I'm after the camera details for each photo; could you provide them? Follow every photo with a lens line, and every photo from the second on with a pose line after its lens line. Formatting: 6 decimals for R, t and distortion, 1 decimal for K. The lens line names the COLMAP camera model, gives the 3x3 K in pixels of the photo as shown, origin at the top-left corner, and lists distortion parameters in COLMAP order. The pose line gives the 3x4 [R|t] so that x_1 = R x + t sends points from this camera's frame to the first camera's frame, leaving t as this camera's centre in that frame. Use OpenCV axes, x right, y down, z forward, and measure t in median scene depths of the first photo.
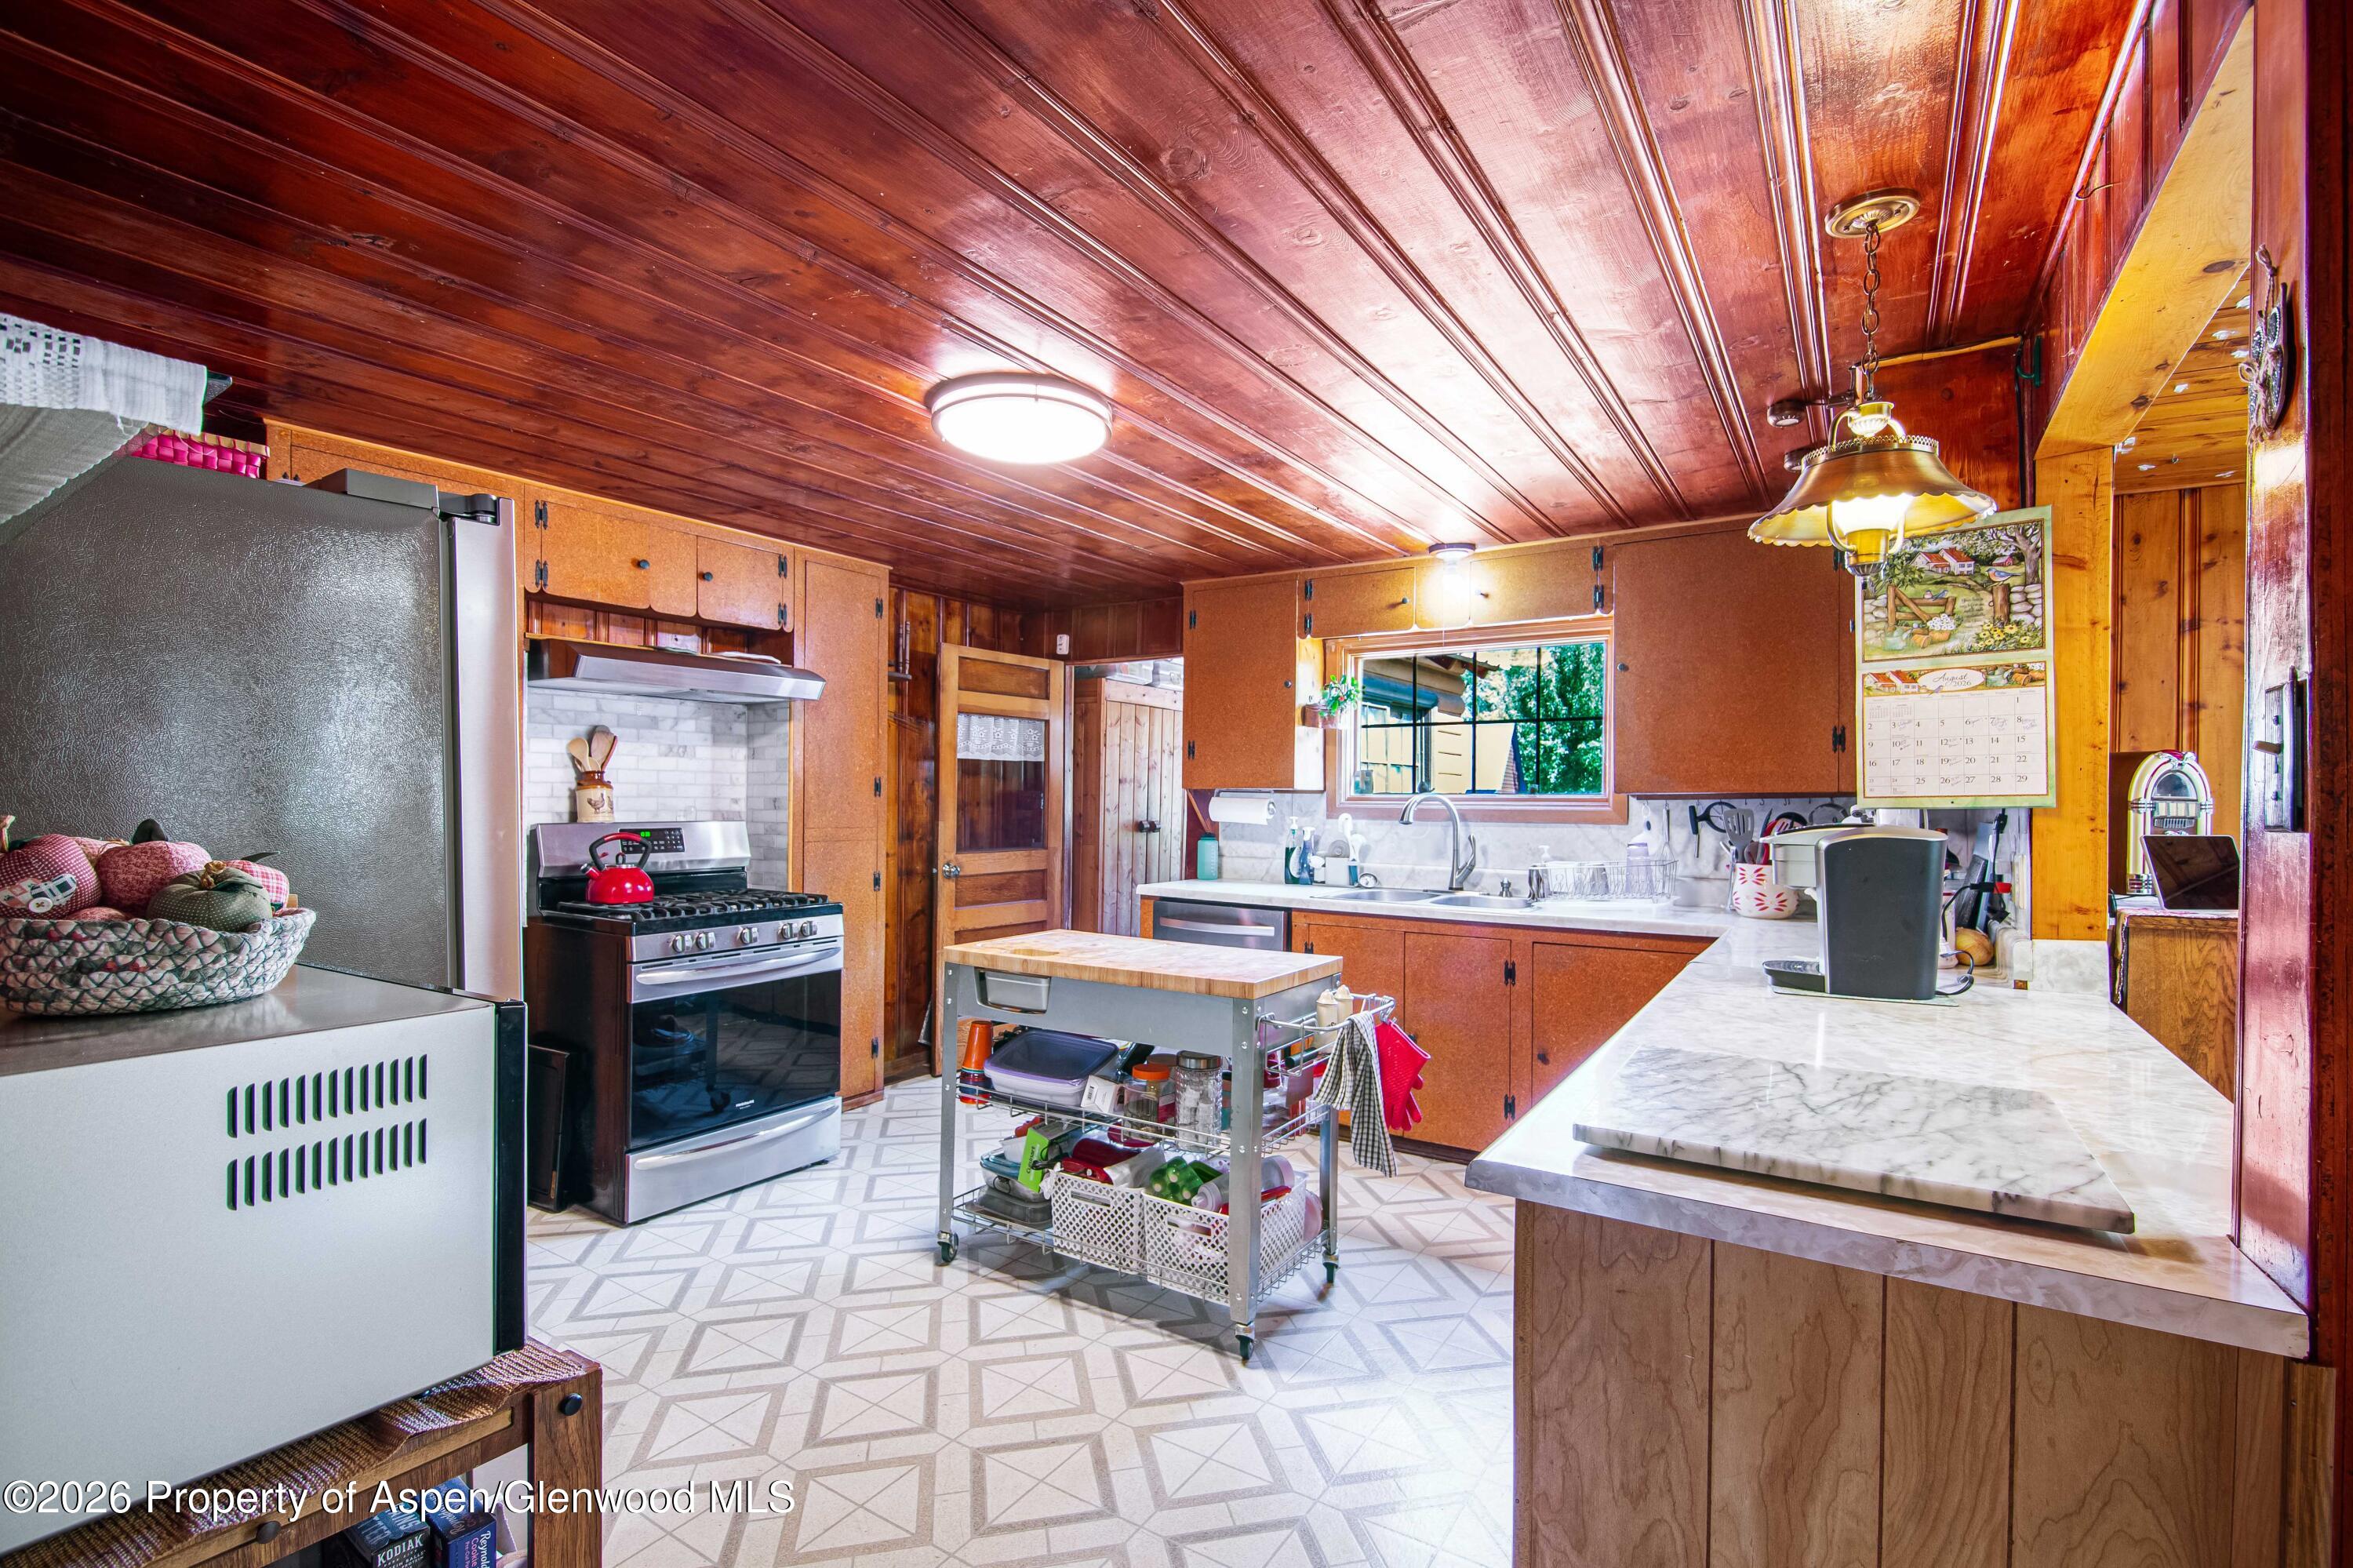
lens RADIAL K [[1046.9, 0, 1180.6], [0, 1046.9, 791.9], [0, 0, 1]] dist [-0.011743, -0.005478]
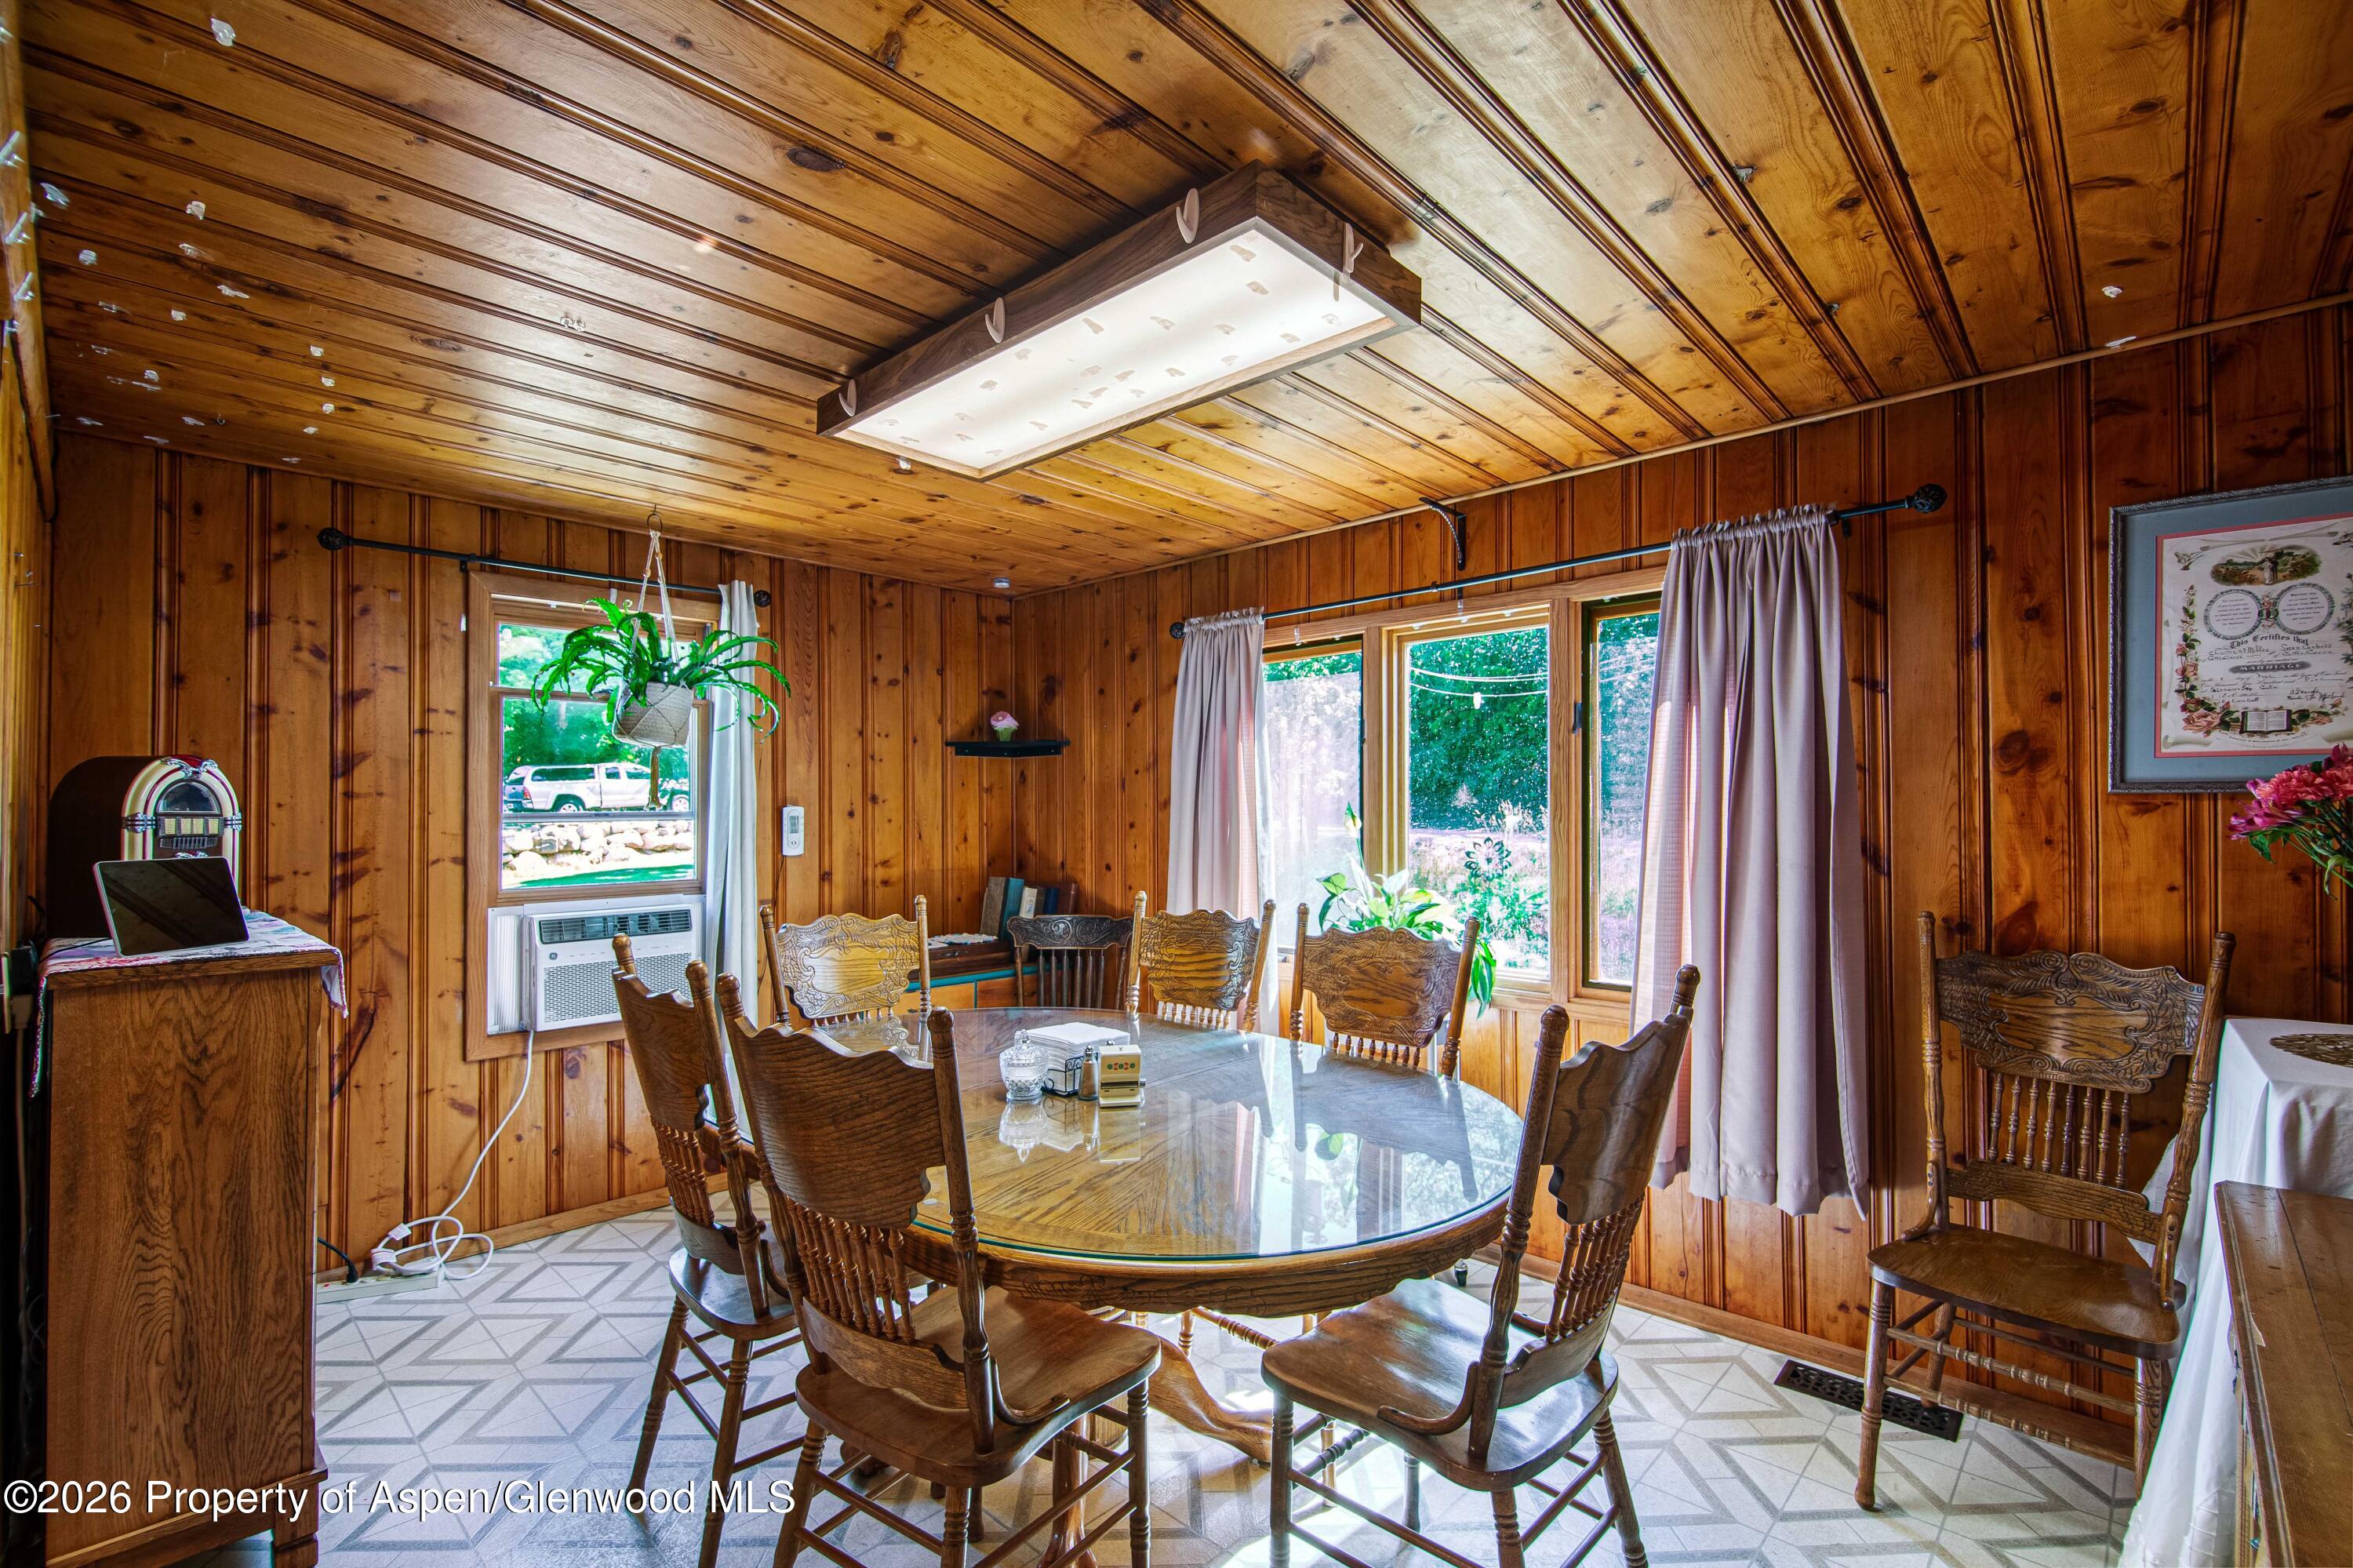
lens RADIAL K [[1046.9, 0, 1179.8], [0, 1046.9, 802.2], [0, 0, 1]] dist [-0.011743, -0.005478]
pose [[0.176933, -0.001809, 0.984221, 0.264177], [0.002271, 0.999996, 0.001430, -0.001986], [-0.984220, 0.001982, 0.176937, 0.056243]]
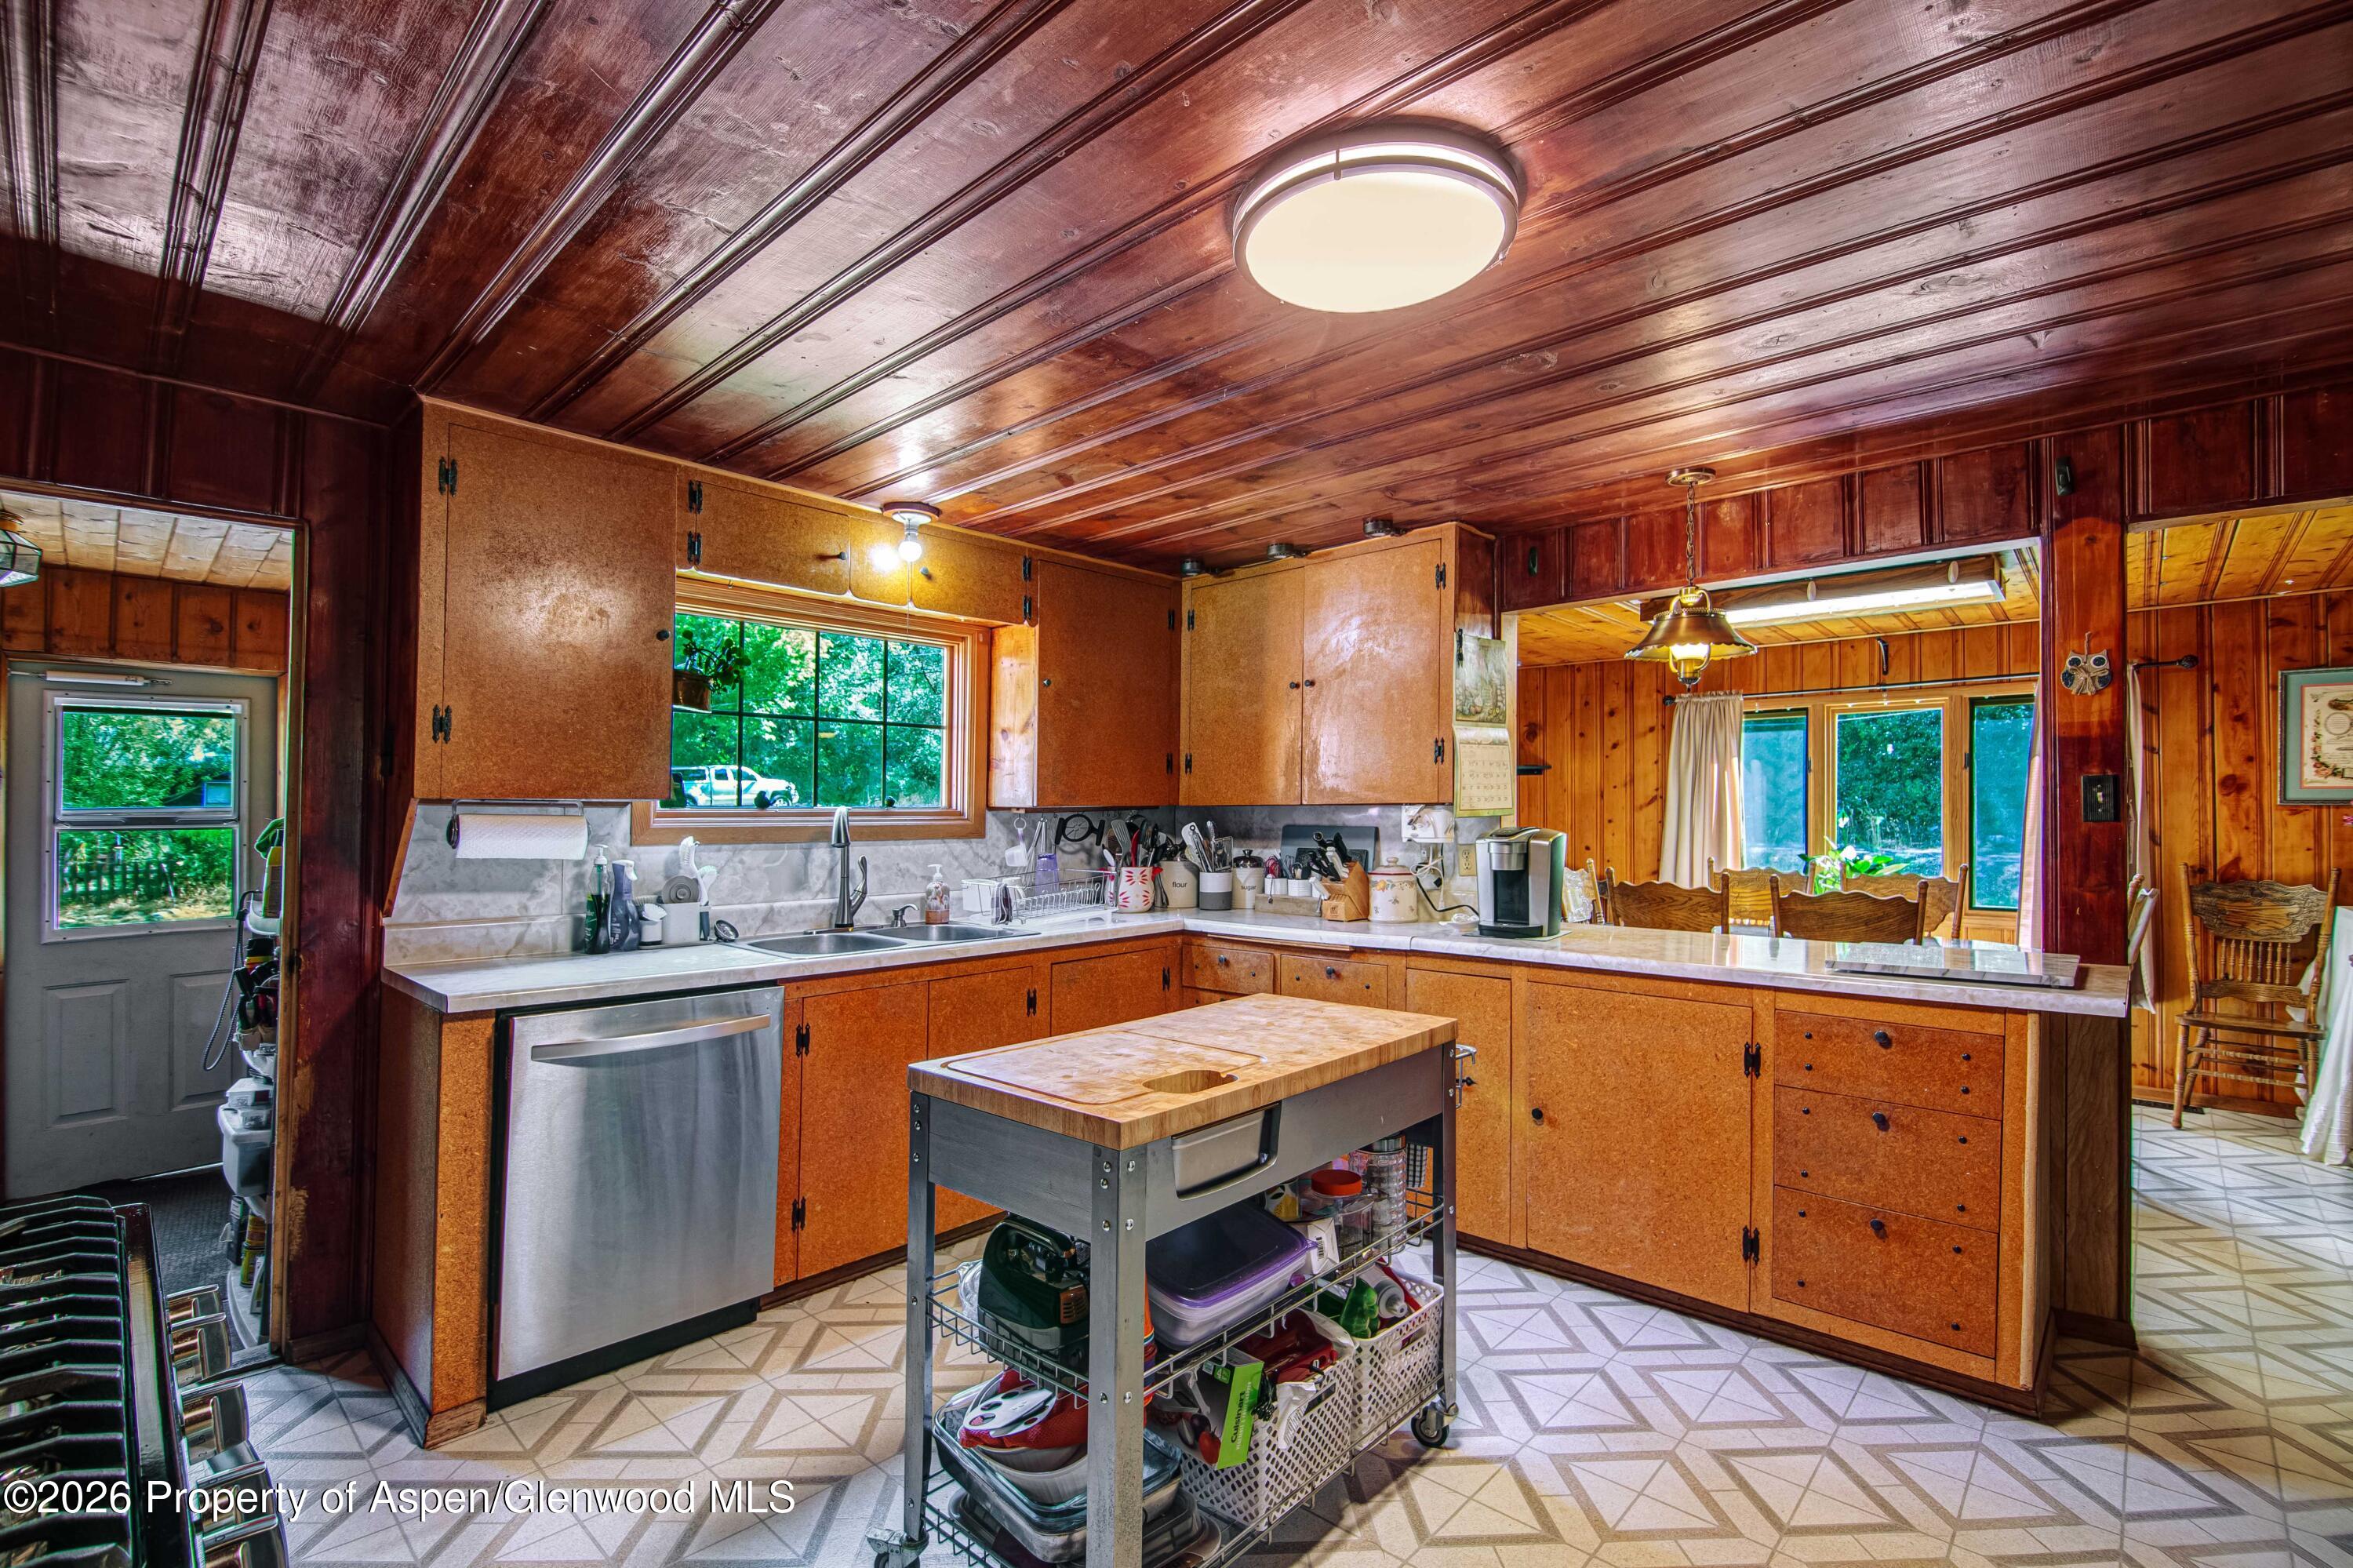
lens RADIAL K [[1046.9, 0, 1181.6], [0, 1046.9, 796.4], [0, 0, 1]] dist [-0.011743, -0.005478]
pose [[0.180612, 0.007041, 0.983529, -0.709964], [-0.003676, 0.999972, -0.006483, -0.002841], [-0.983548, -0.002444, 0.180633, 0.878249]]
